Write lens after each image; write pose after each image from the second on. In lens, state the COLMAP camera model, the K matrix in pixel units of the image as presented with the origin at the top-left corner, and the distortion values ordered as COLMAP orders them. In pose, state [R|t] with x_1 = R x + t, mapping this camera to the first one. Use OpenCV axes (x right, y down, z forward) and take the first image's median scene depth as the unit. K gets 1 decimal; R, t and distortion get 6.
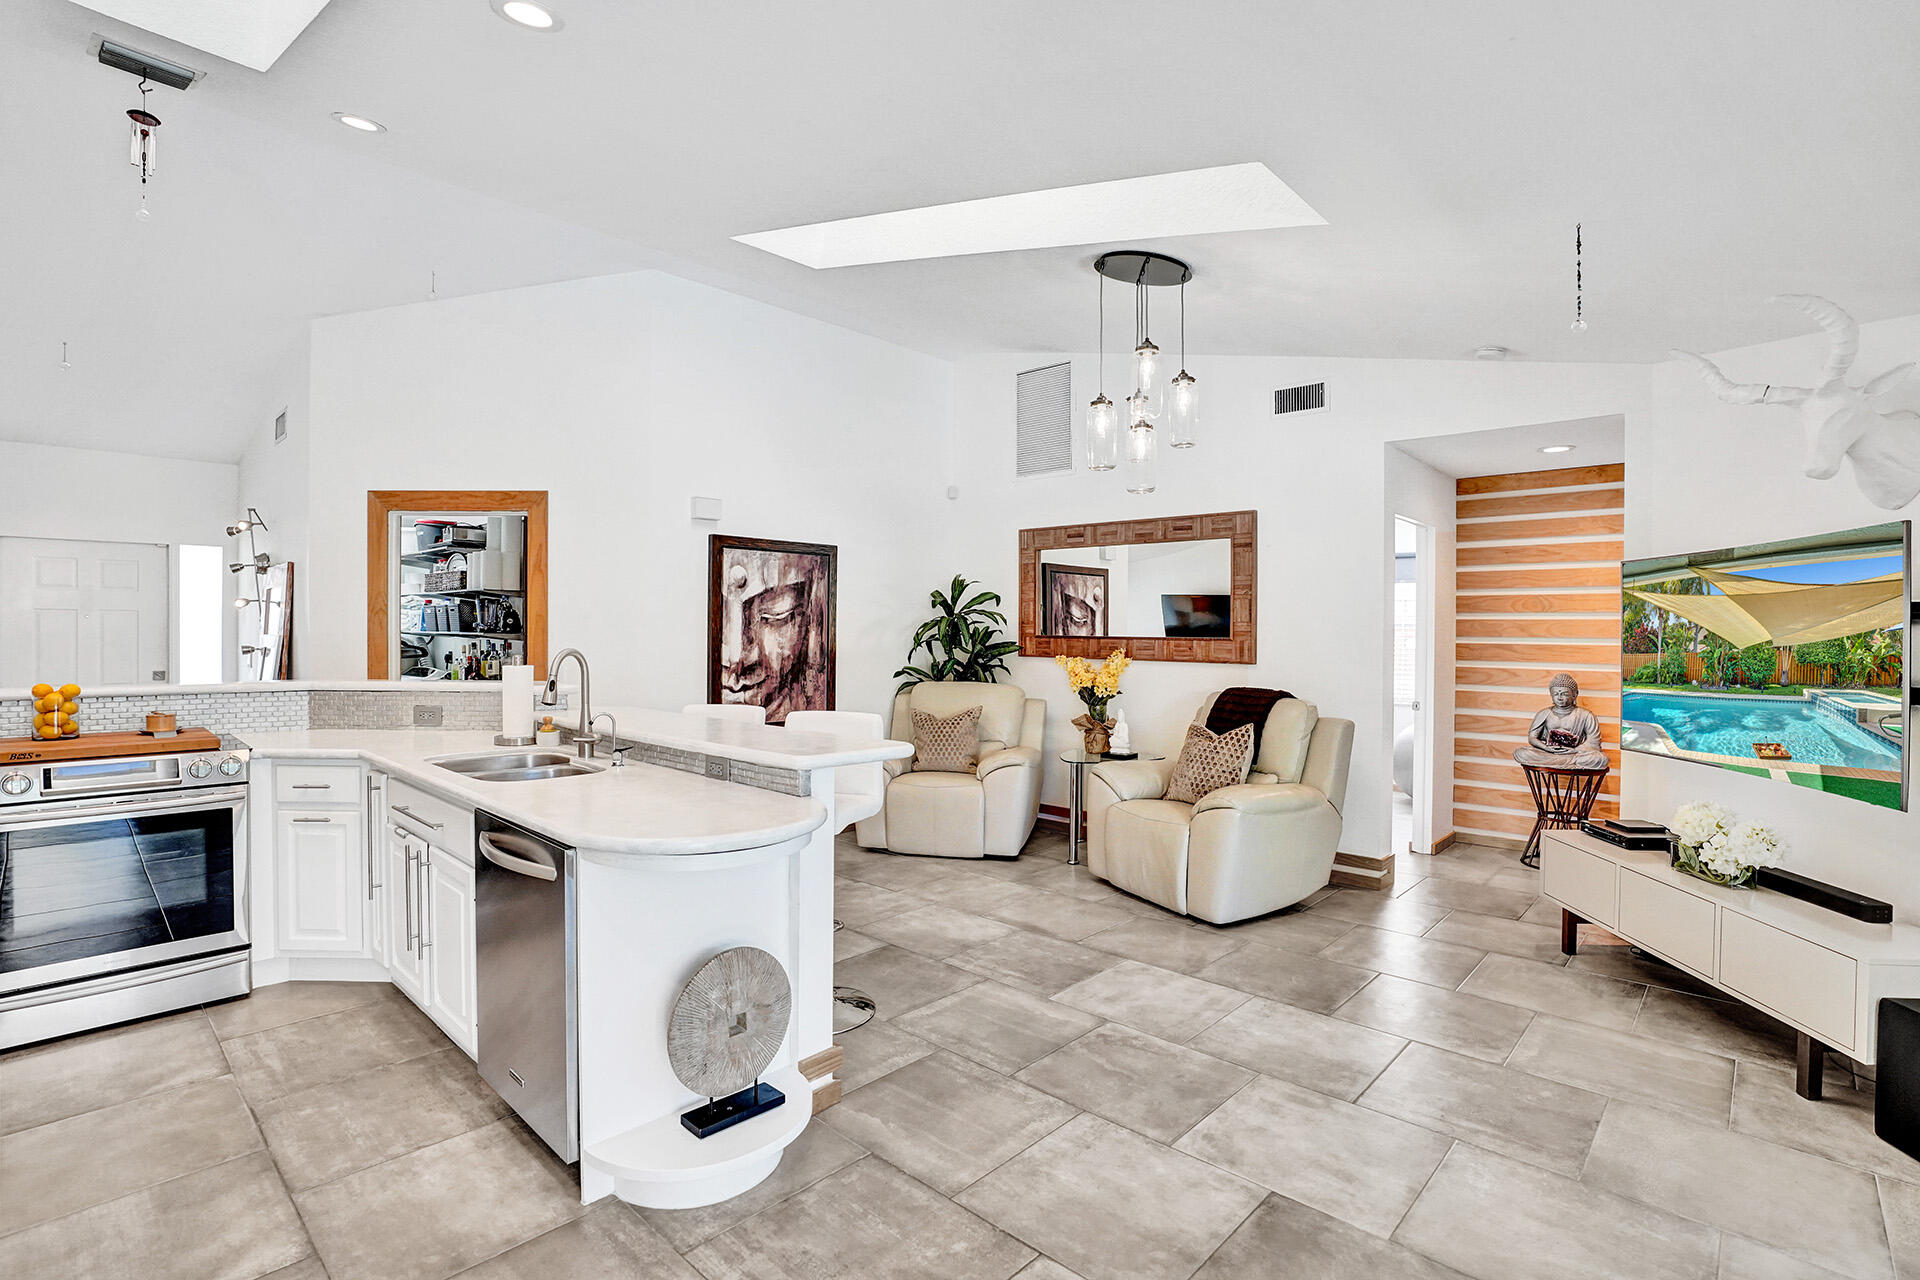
lens RADIAL K [[930.6, 0, 960.0], [0, 930.6, 640.0], [0, 0, 1]] dist [-0.088602, -0.000240]
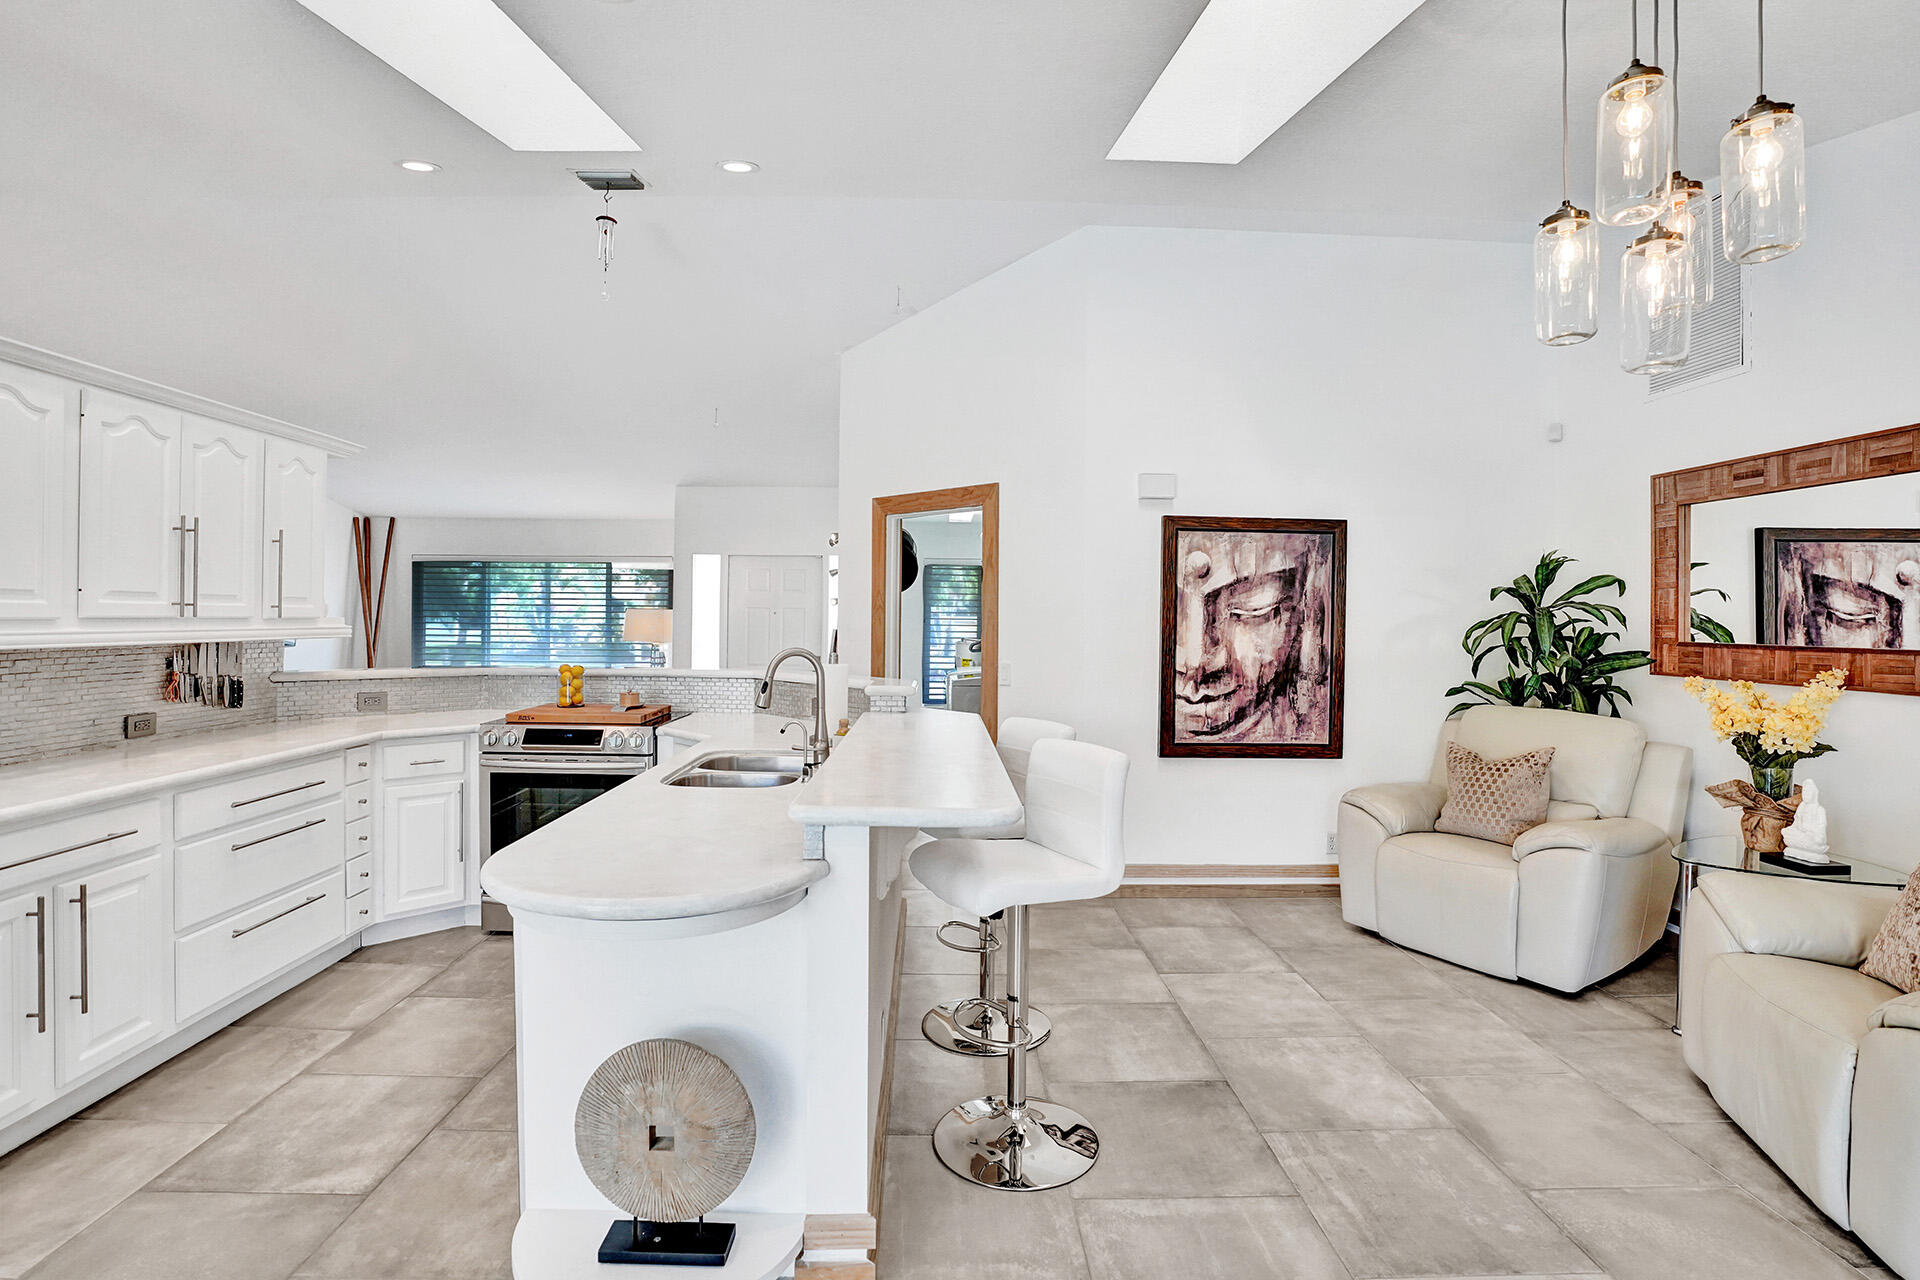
lens RADIAL K [[919.4, 0, 994.0], [0, 919.4, 620.0], [0, 0, 1]] dist [-0.075436, 0.040120]
pose [[0.696284, 0.004085, -0.717754, 0.212618], [-0.015868, 0.999827, -0.009703, -0.007377], [0.717591, 0.018145, 0.696229, 0.282910]]
